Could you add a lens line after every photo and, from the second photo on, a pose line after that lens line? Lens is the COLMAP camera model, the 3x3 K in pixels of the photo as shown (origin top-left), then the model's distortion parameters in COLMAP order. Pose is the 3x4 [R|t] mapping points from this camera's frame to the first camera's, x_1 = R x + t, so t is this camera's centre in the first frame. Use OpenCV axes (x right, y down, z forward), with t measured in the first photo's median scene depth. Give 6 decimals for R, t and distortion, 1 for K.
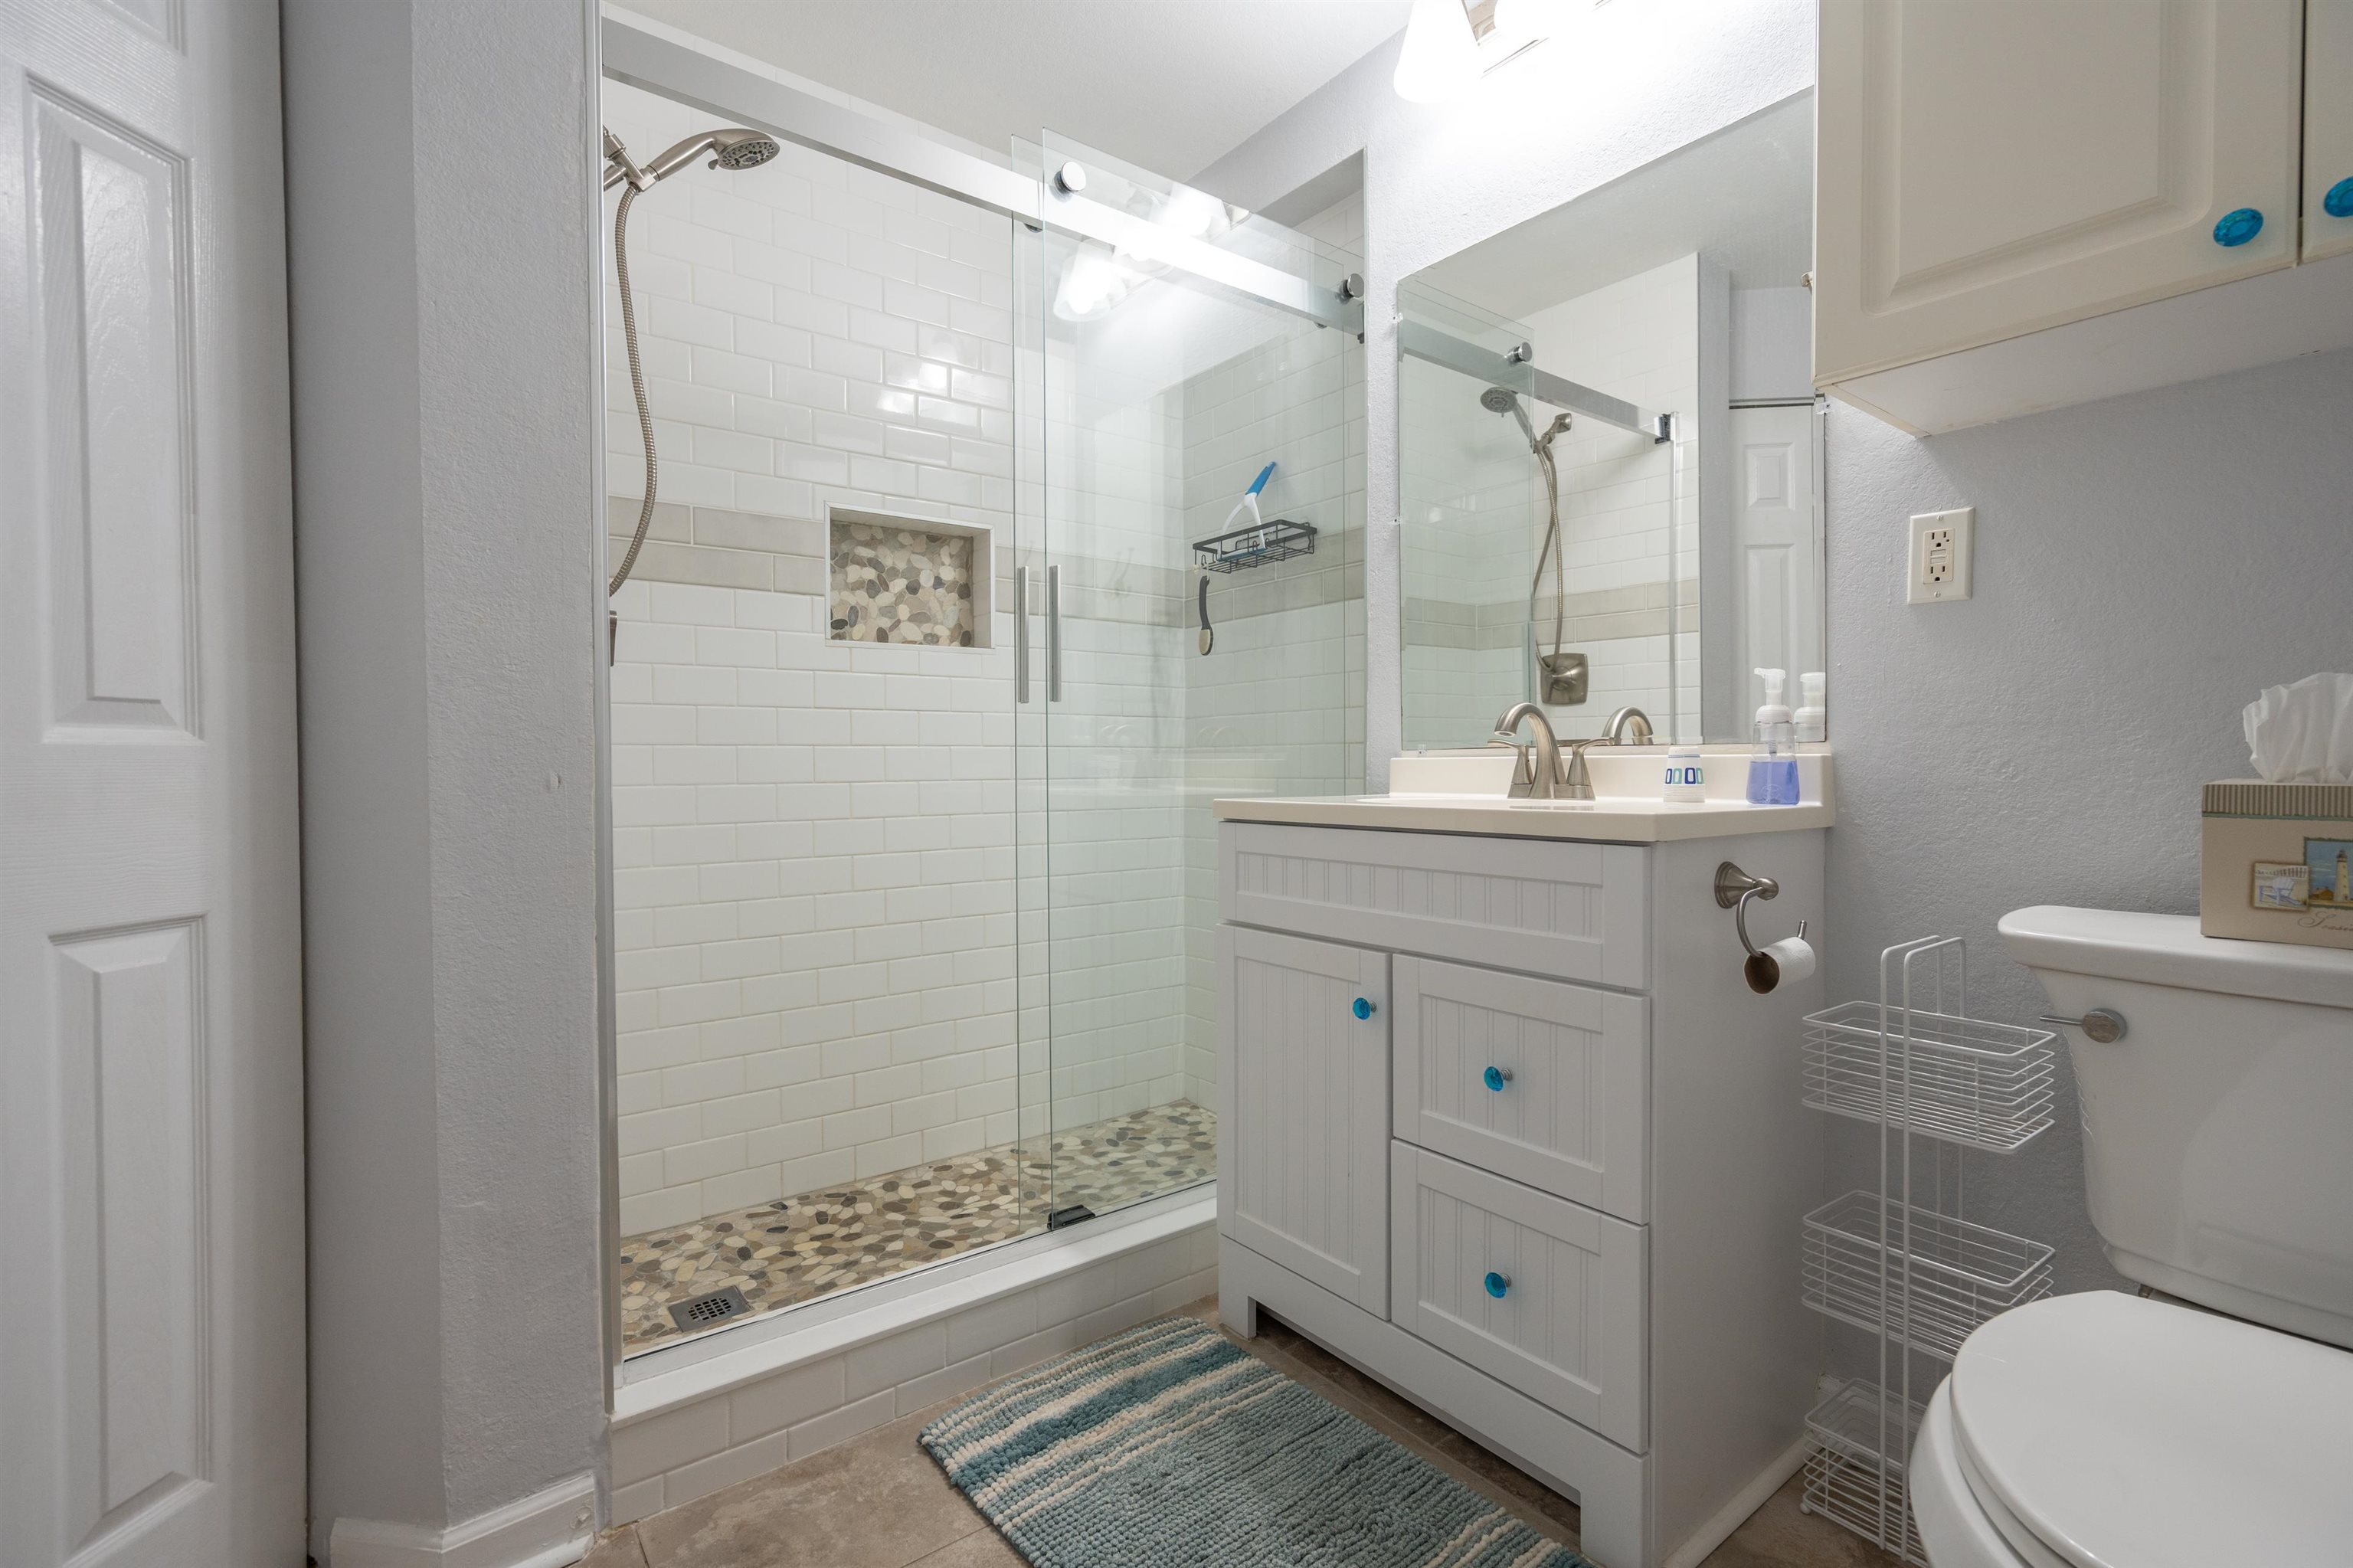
lens RADIAL K [[1073.9, 0, 1189.6], [0, 1073.9, 776.3], [0, 0, 1]] dist [-0.015130, 0.012425]
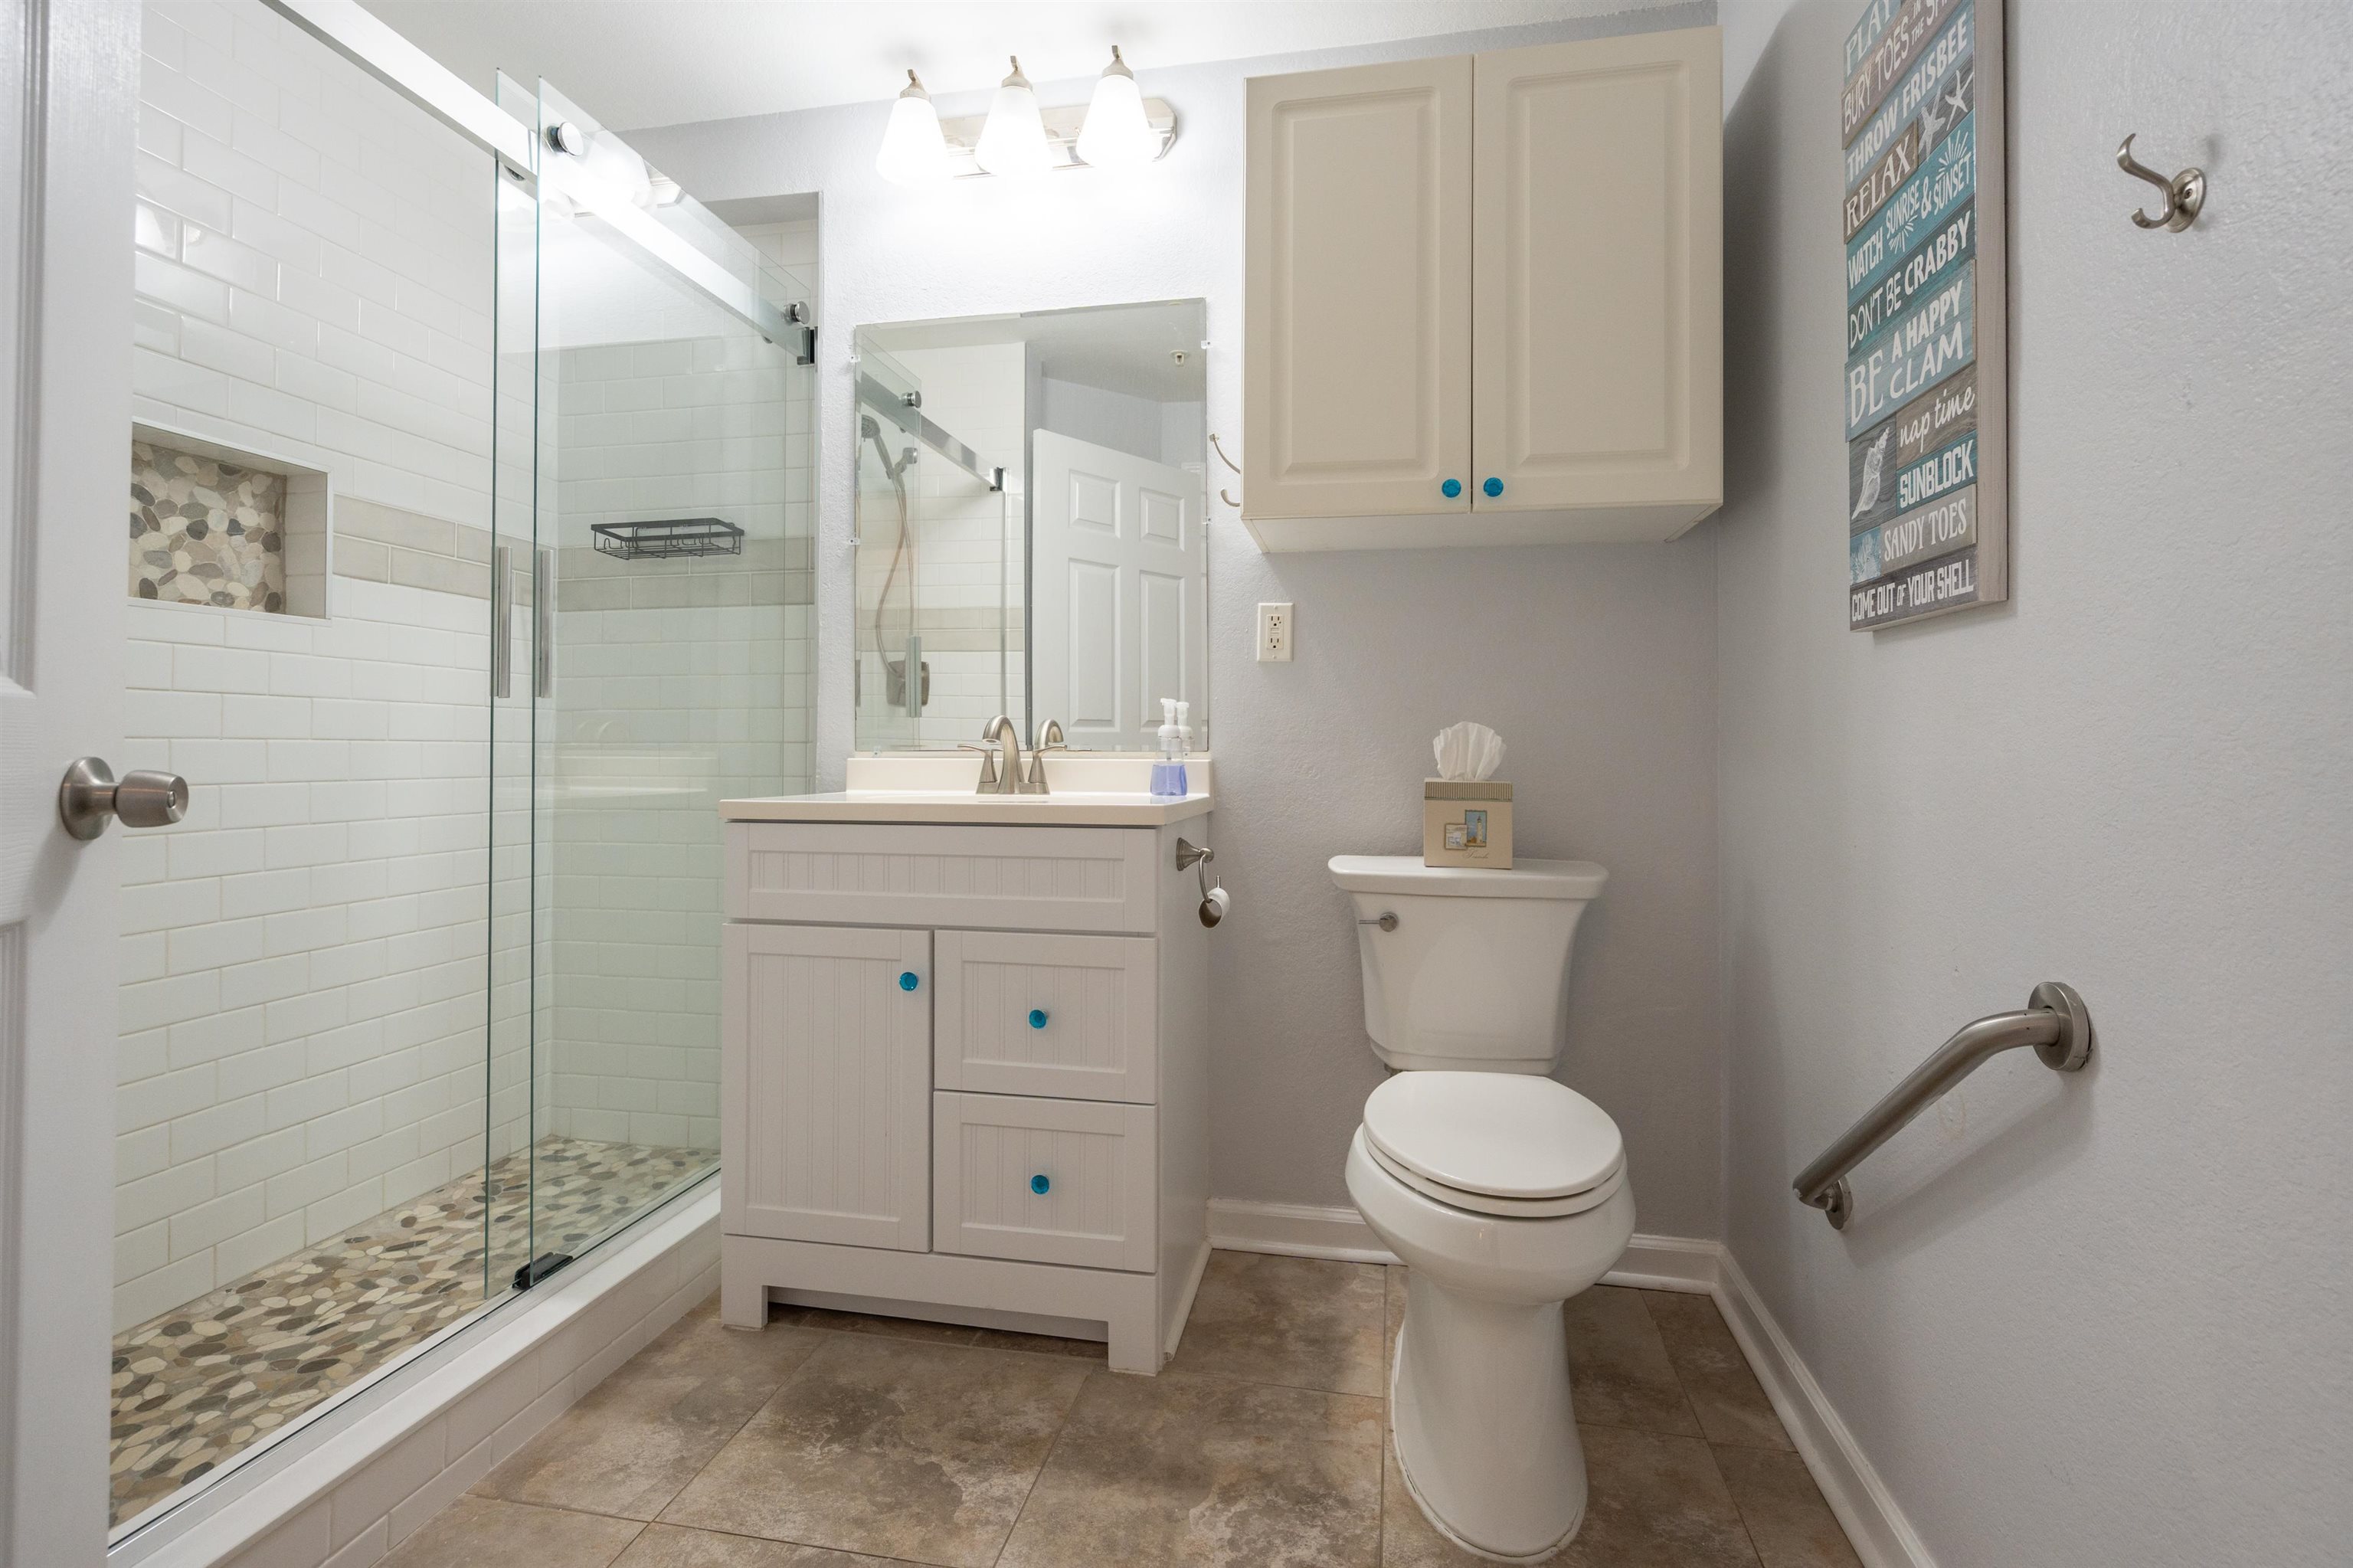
lens RADIAL K [[1091.0, 0, 1182.1], [0, 1091.0, 734.2], [0, 0, 1]] dist [0.000095, 0.000144]
pose [[0.742703, 0.017650, 0.669389, -0.282919], [0.000829, 0.999628, -0.027278, -0.010616], [-0.669621, 0.020815, 0.742411, -0.044323]]
